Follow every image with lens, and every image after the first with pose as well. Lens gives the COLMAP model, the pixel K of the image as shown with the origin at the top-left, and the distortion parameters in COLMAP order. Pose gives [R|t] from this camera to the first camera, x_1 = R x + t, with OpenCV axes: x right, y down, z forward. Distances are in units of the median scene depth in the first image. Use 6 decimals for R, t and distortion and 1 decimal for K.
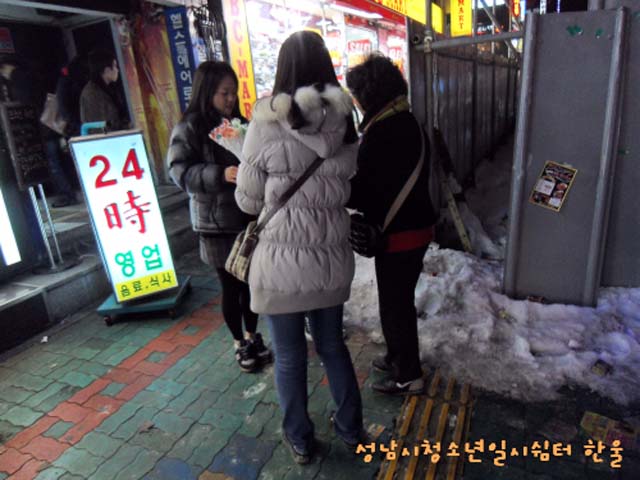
lens RADIAL K [[475.2, 0, 320.0], [0, 475.2, 240.0], [0, 0, 1]] dist [0.009615, 0.005227]
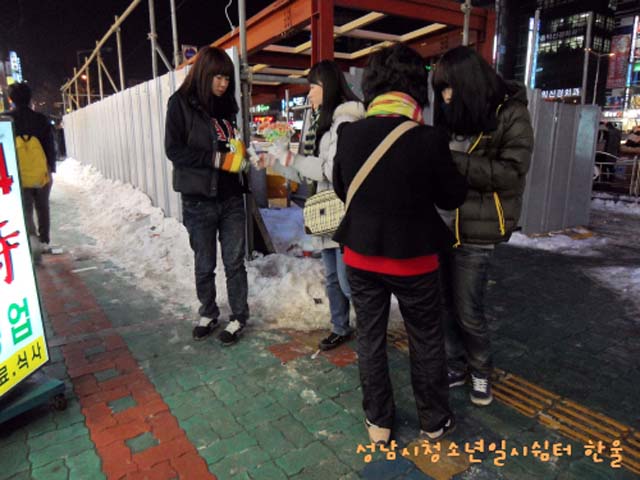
lens RADIAL K [[465.0, 0, 315.6], [0, 465.0, 233.6], [0, 0, 1]] dist [0.001613, 0.005599]
pose [[0.522361, -0.093608, 0.847571, -0.664129], [0.222428, 0.974504, -0.029456, 0.029155], [-0.823204, 0.203910, 0.529864, 0.345379]]
